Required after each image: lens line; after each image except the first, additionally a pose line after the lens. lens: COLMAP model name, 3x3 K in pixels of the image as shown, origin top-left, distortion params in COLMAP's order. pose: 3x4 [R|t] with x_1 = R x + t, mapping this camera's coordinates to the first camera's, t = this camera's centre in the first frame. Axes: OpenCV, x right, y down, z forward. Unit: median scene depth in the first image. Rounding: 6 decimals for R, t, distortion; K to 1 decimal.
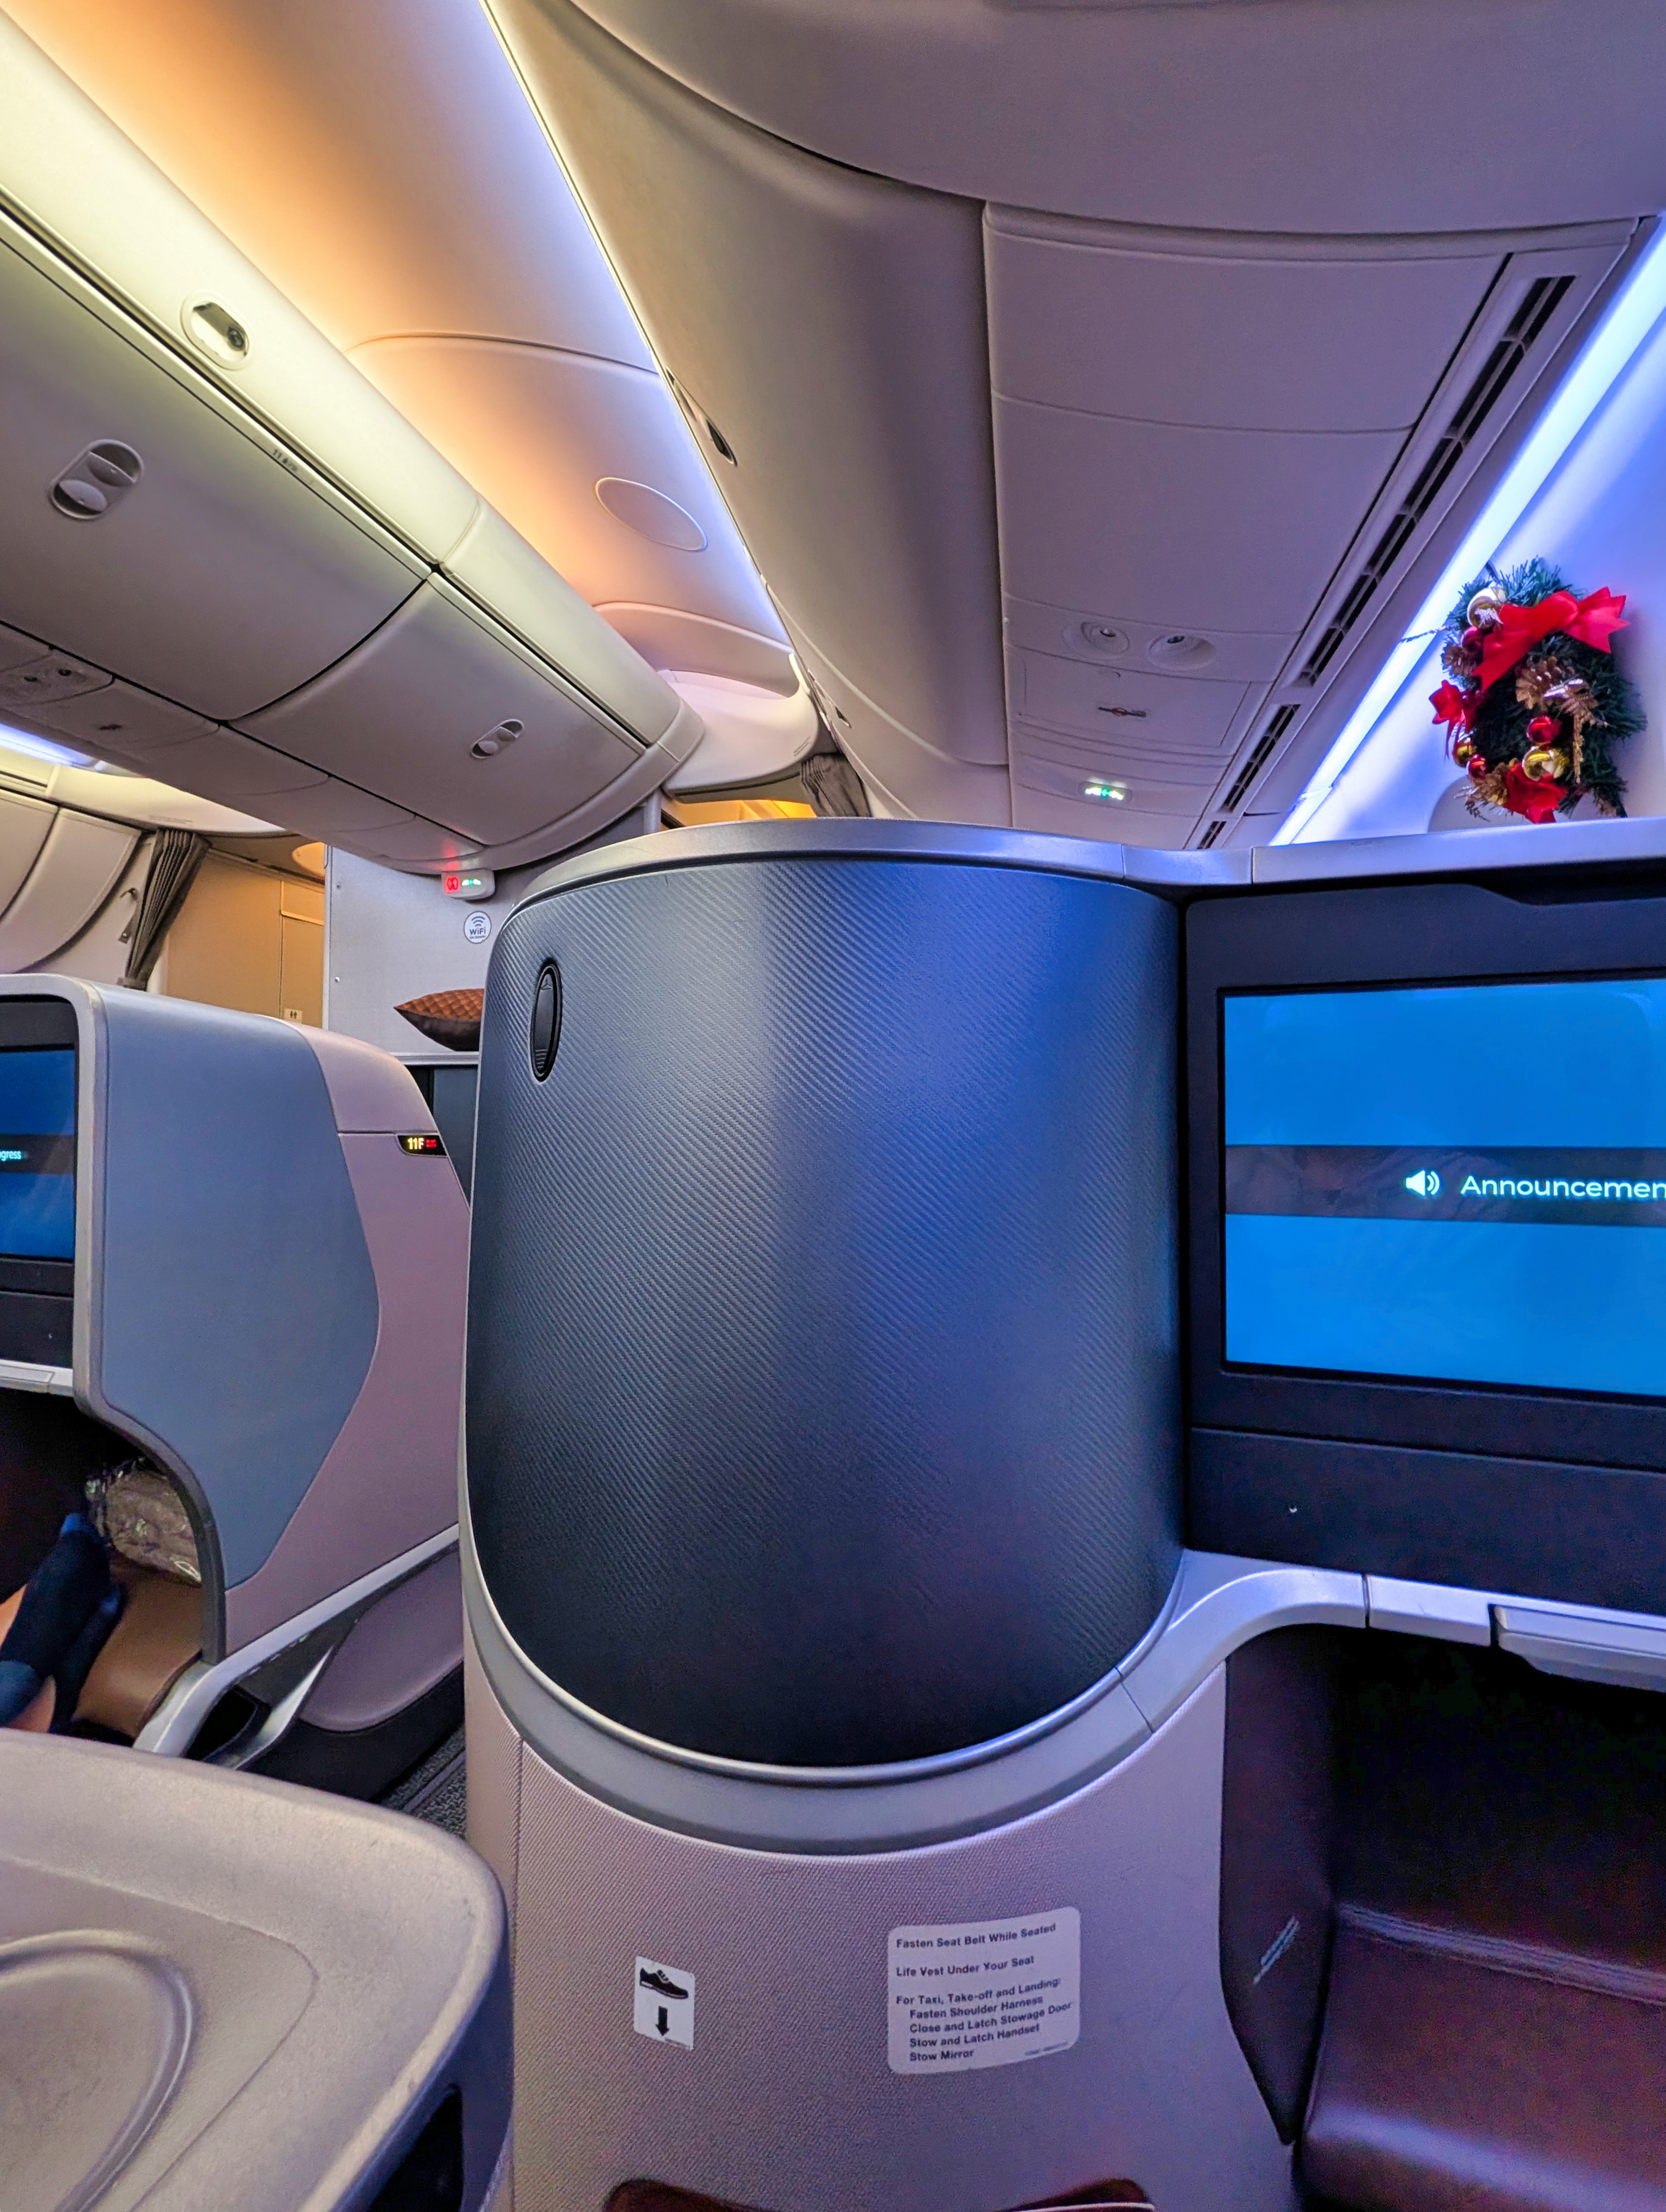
lens RADIAL K [[919.9, 0, 833.0], [0, 919.9, 1106.0], [0, 0, 1]] dist [0.000054, 0.000255]
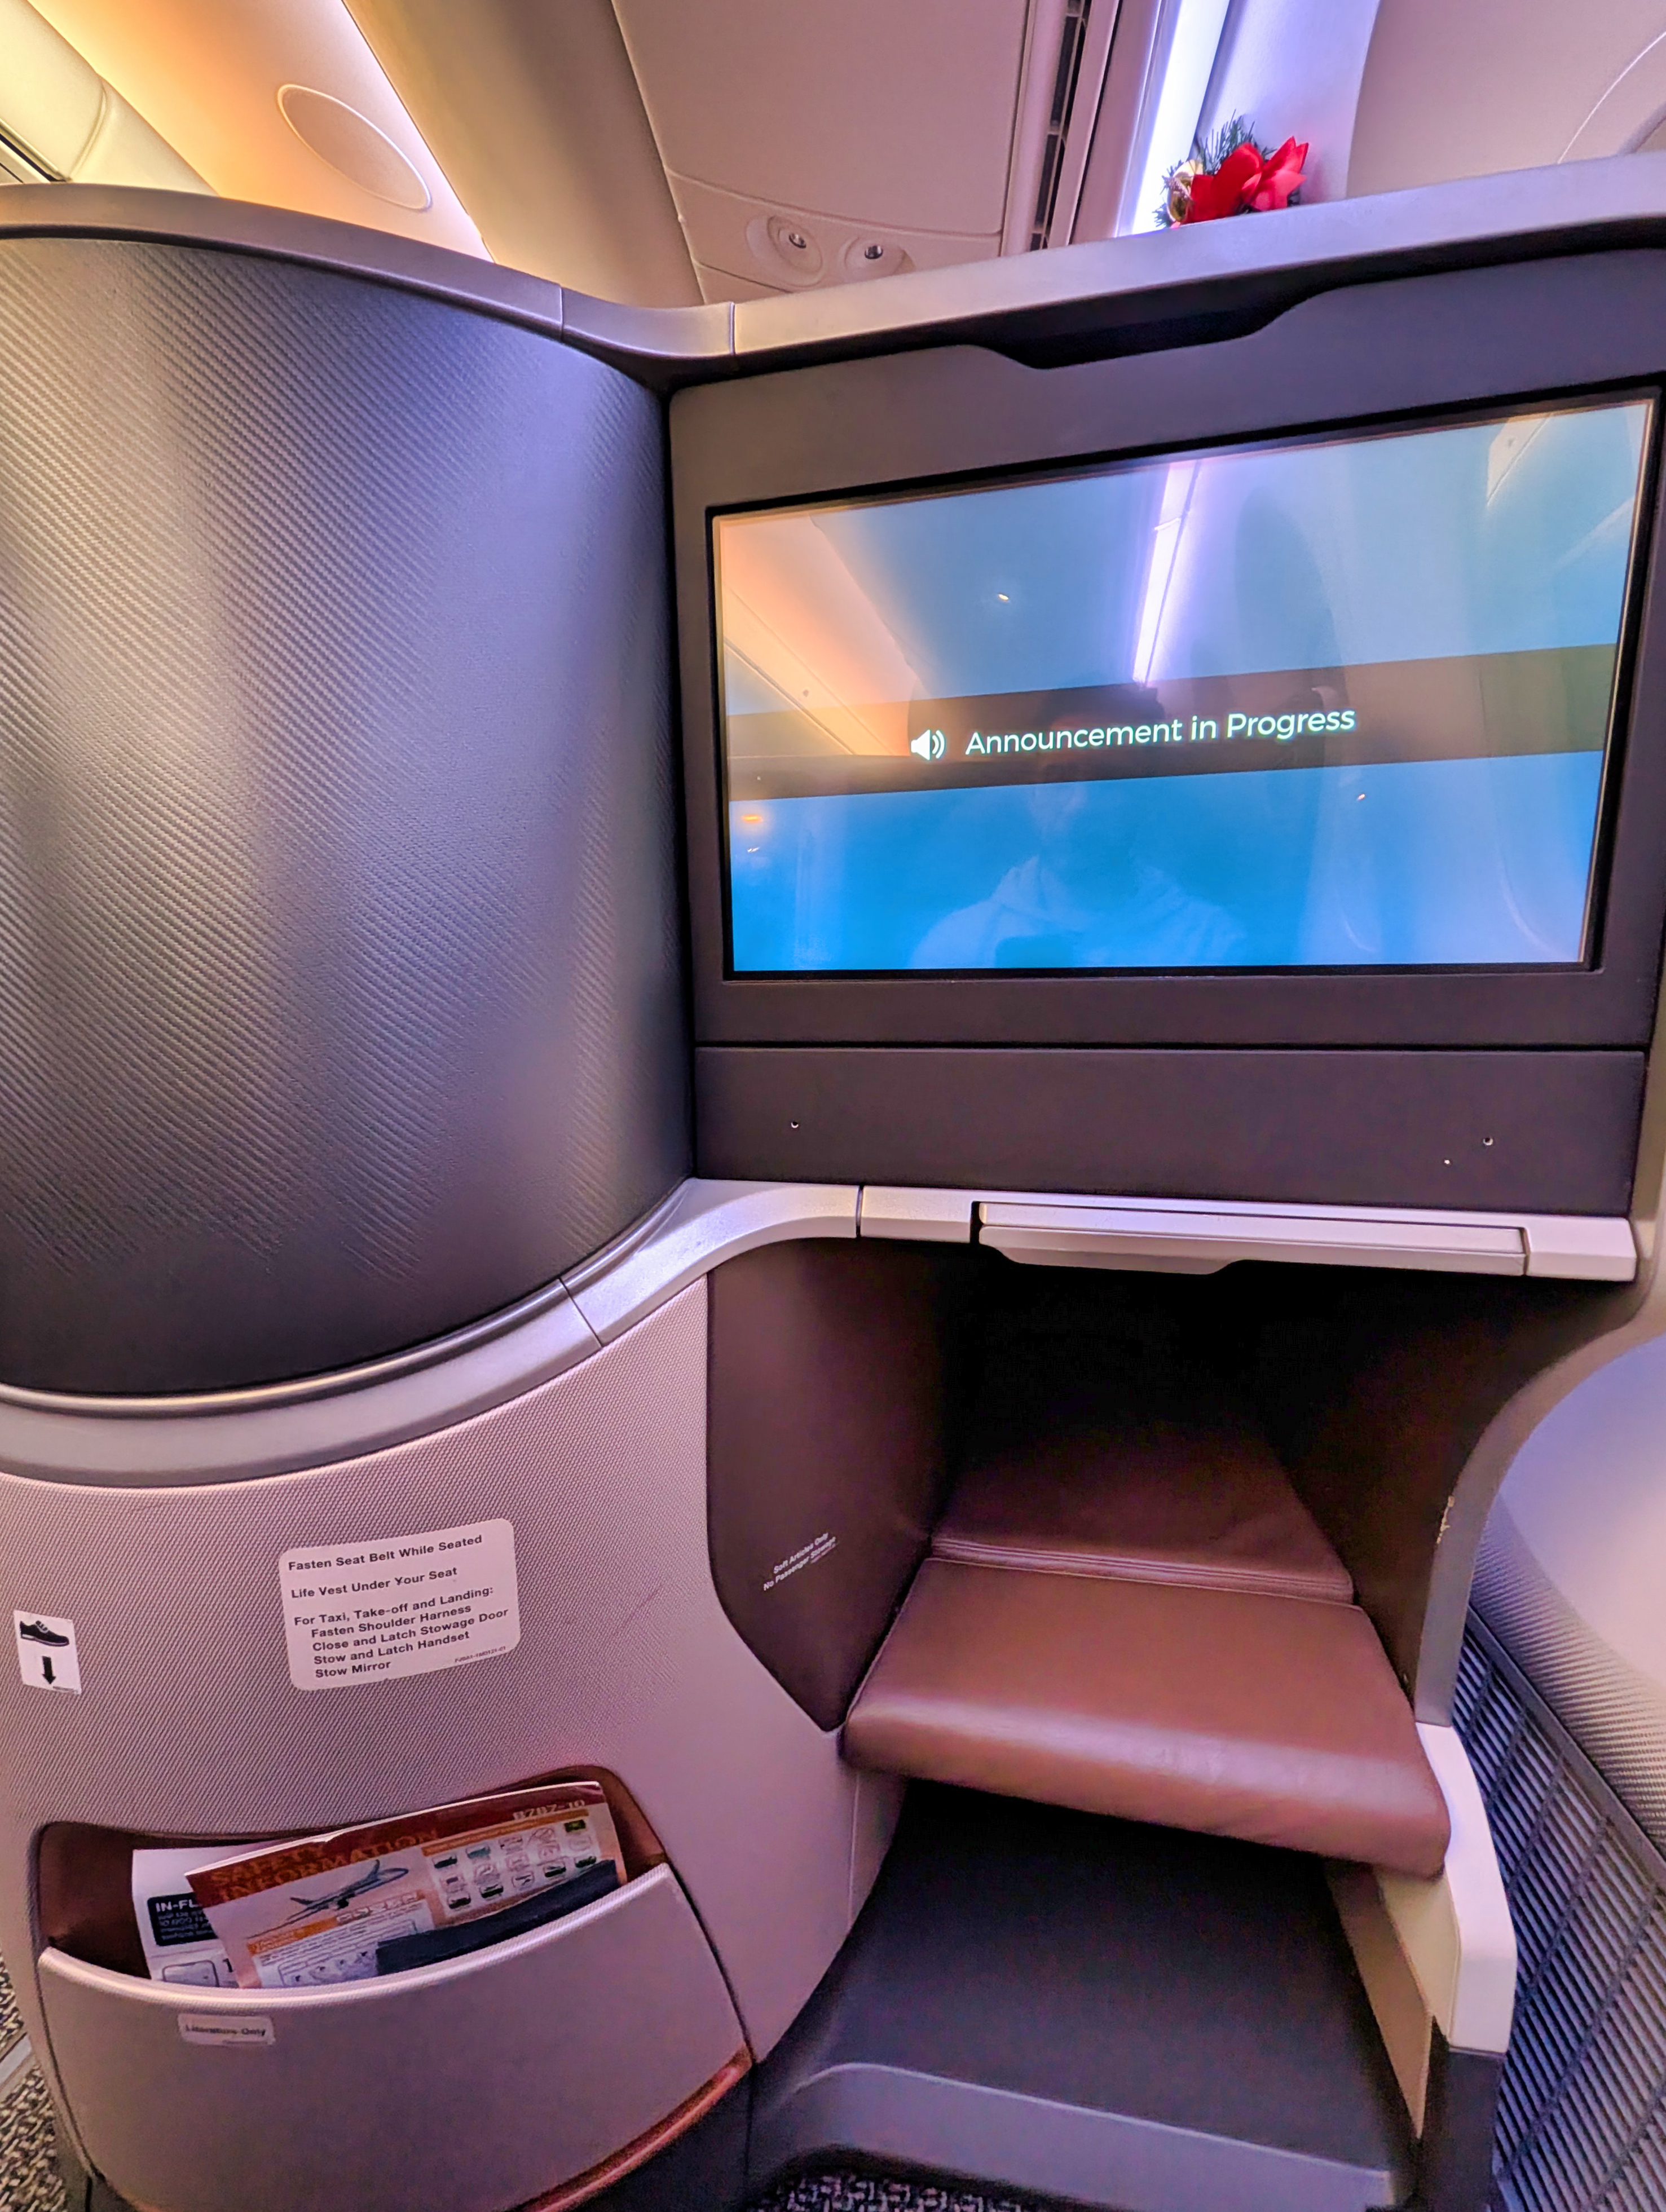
lens RADIAL K [[861.9, 0, 854.2], [0, 861.9, 1116.9], [0, 0, 1]] dist [0.001312, 0.000295]
pose [[0.993728, -0.026691, 0.108588, 0.201876], [0.008030, 0.985621, 0.168779, 0.123769], [-0.111532, -0.166849, 0.979654, 0.065637]]
